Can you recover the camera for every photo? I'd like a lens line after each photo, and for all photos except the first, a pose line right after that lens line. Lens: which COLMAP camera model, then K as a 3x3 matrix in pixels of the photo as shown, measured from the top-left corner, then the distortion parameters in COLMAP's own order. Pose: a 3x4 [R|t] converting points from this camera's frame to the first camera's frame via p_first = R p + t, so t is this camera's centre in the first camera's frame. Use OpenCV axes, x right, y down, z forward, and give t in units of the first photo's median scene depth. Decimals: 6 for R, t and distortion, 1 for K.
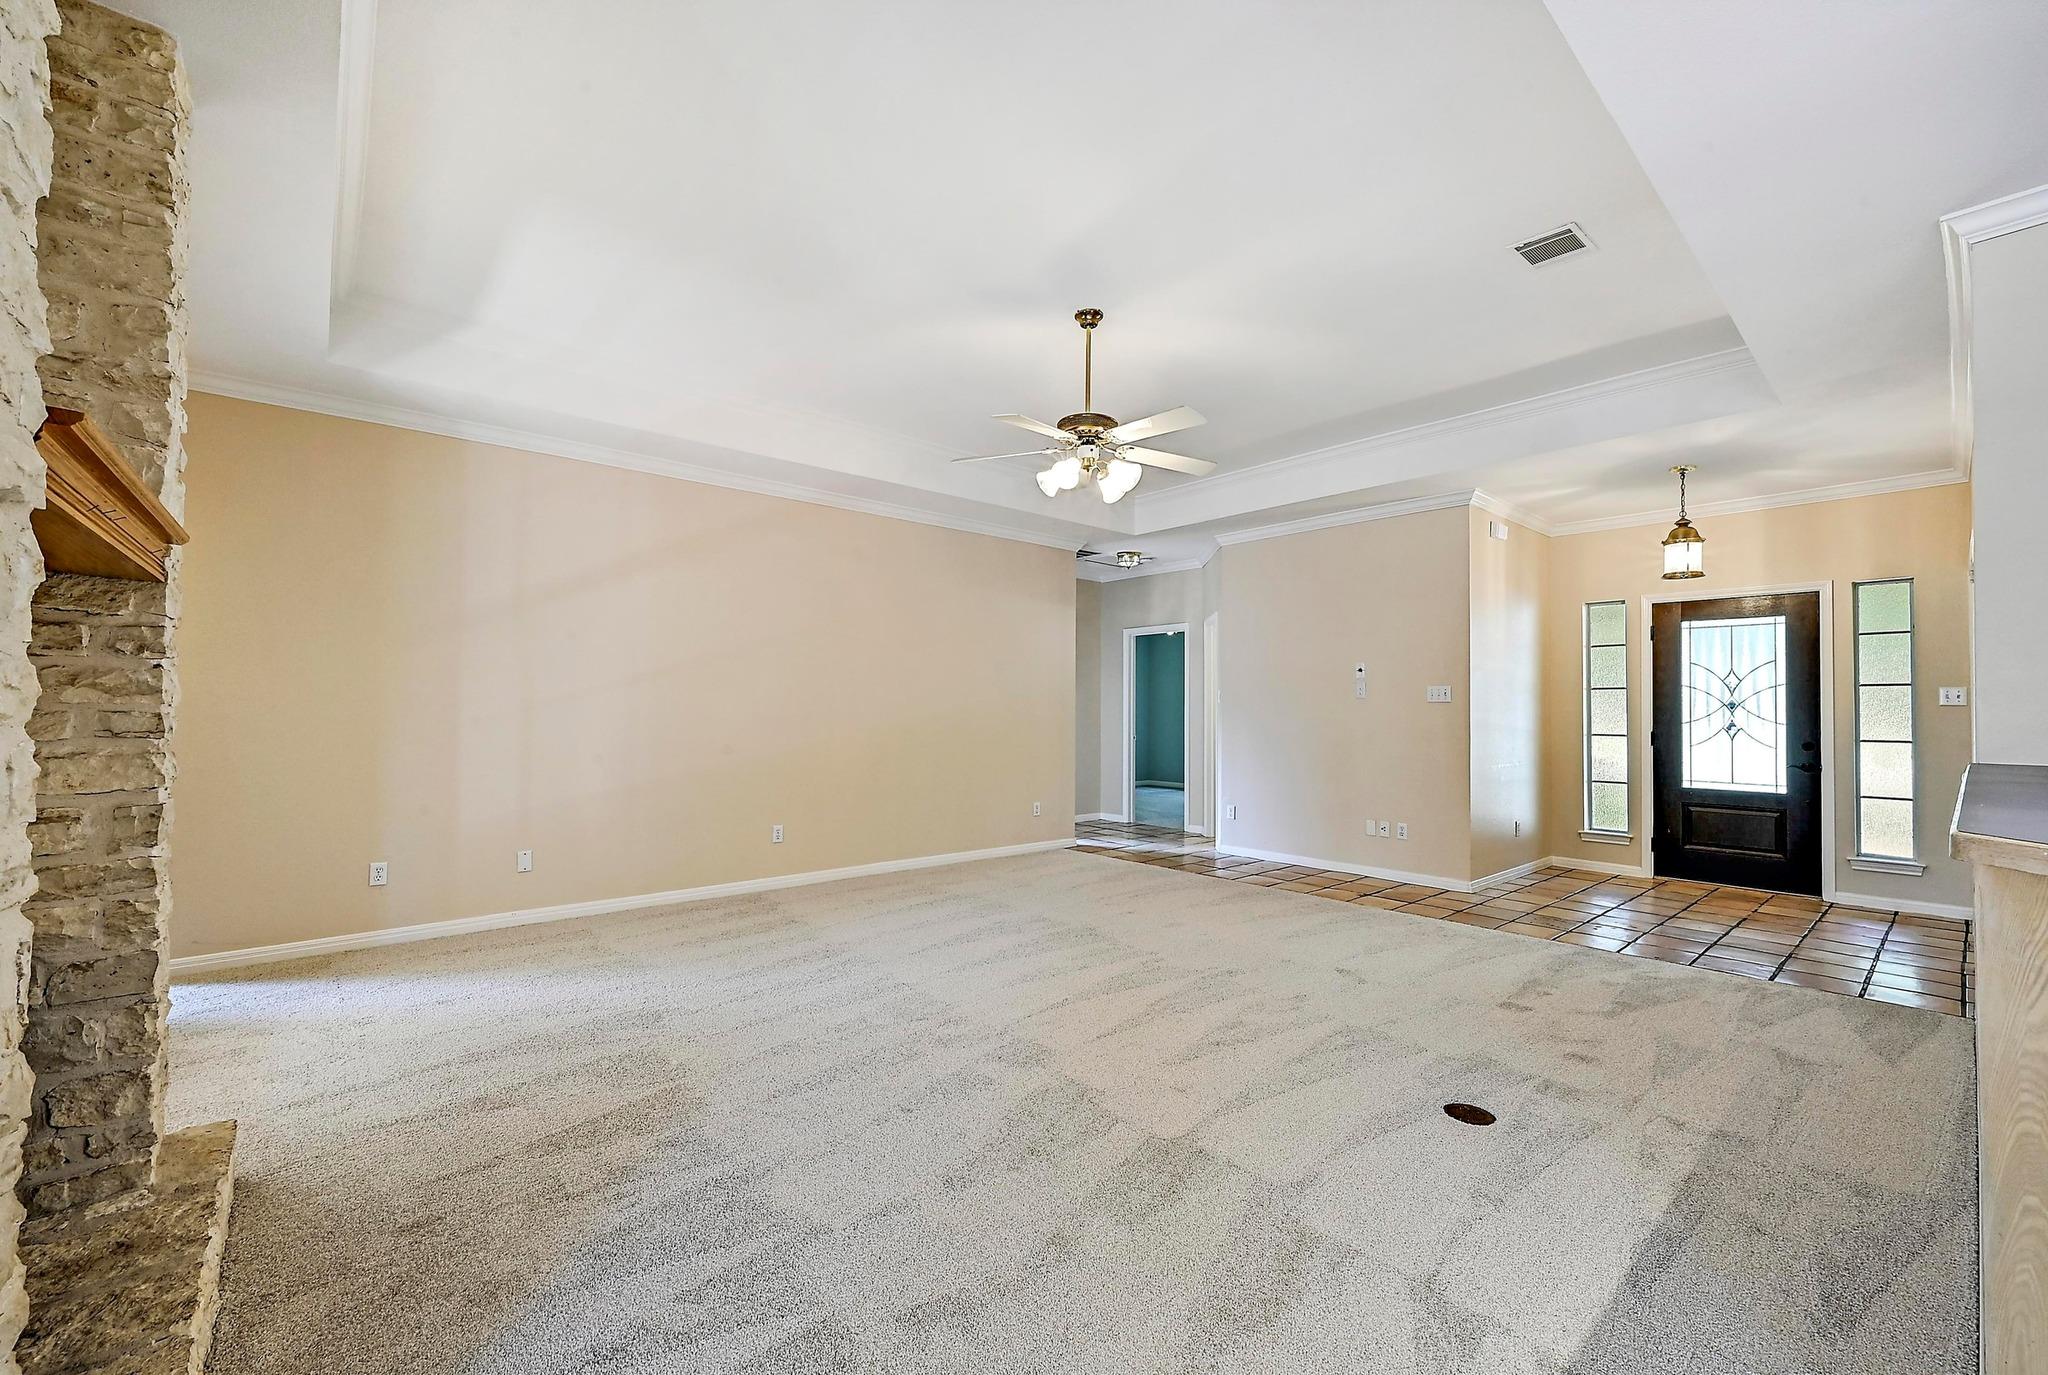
lens RADIAL K [[827.0, 0, 1028.1], [0, 827.0, 686.0], [0, 0, 1]] dist [-0.000012, -0.000110]
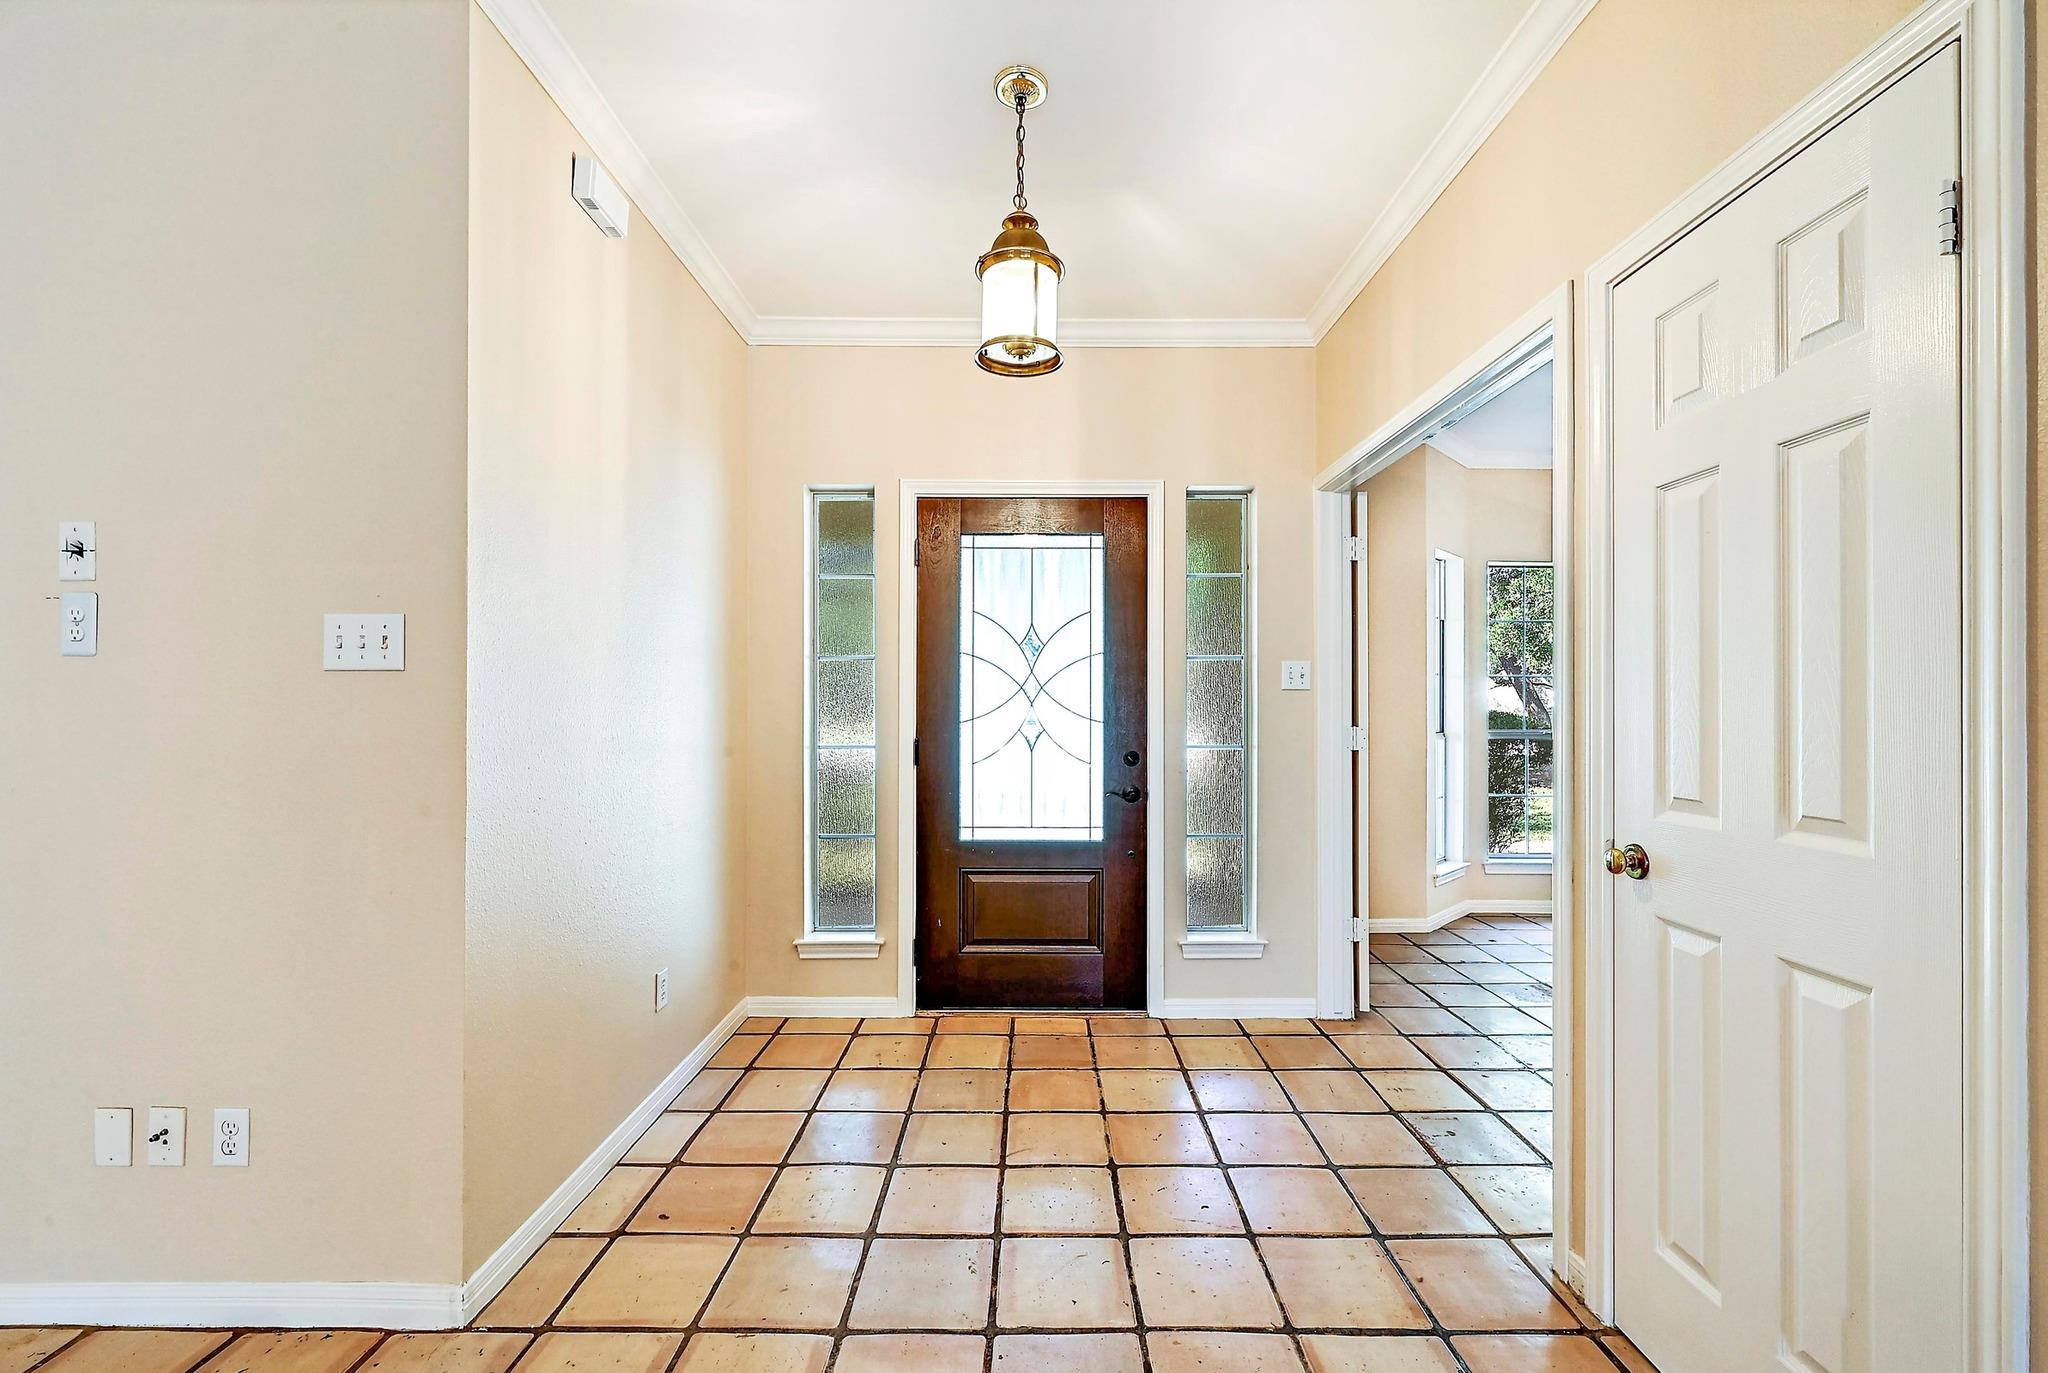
lens RADIAL K [[822.4, 0, 1033.1], [0, 822.4, 707.8], [0, 0, 1]] dist [-0.001388, -0.000078]
pose [[0.655525, -0.009382, 0.755116, 0.444632], [-0.012570, 0.999649, 0.023332, 0.023878], [-0.755069, -0.024786, 0.655176, 0.654810]]
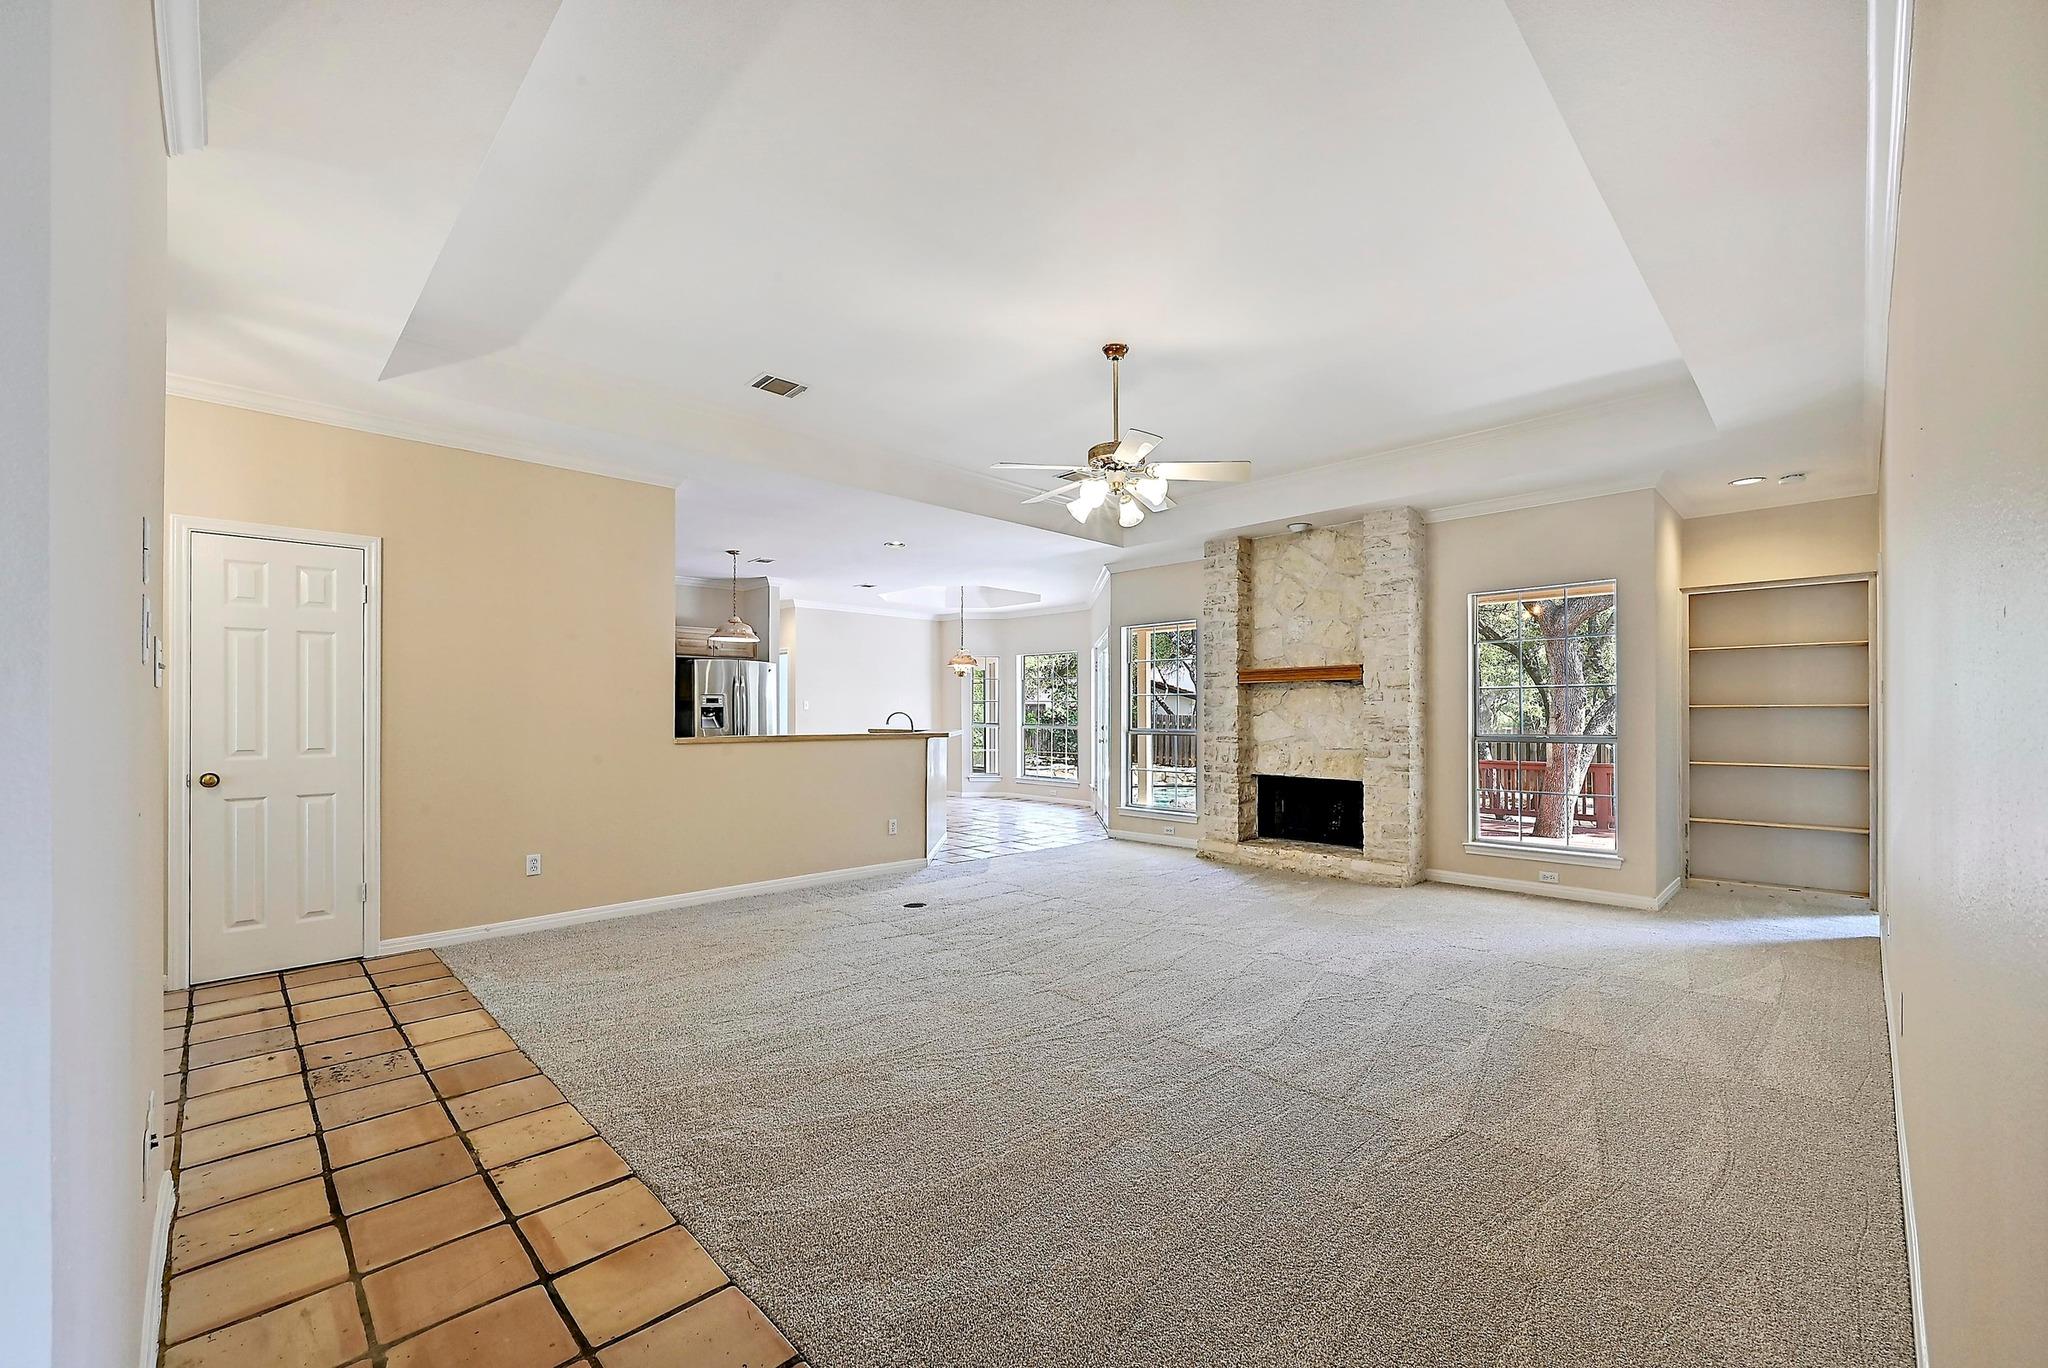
lens RADIAL K [[822.4, 0, 1033.1], [0, 822.4, 705.3], [0, 0, 1]] dist [-0.001388, -0.000078]
pose [[-0.997699, -0.003839, -0.067691, 0.175169], [-0.001322, 0.999307, -0.037191, 0.042826], [0.067787, -0.037016, -0.997013, 1.377903]]
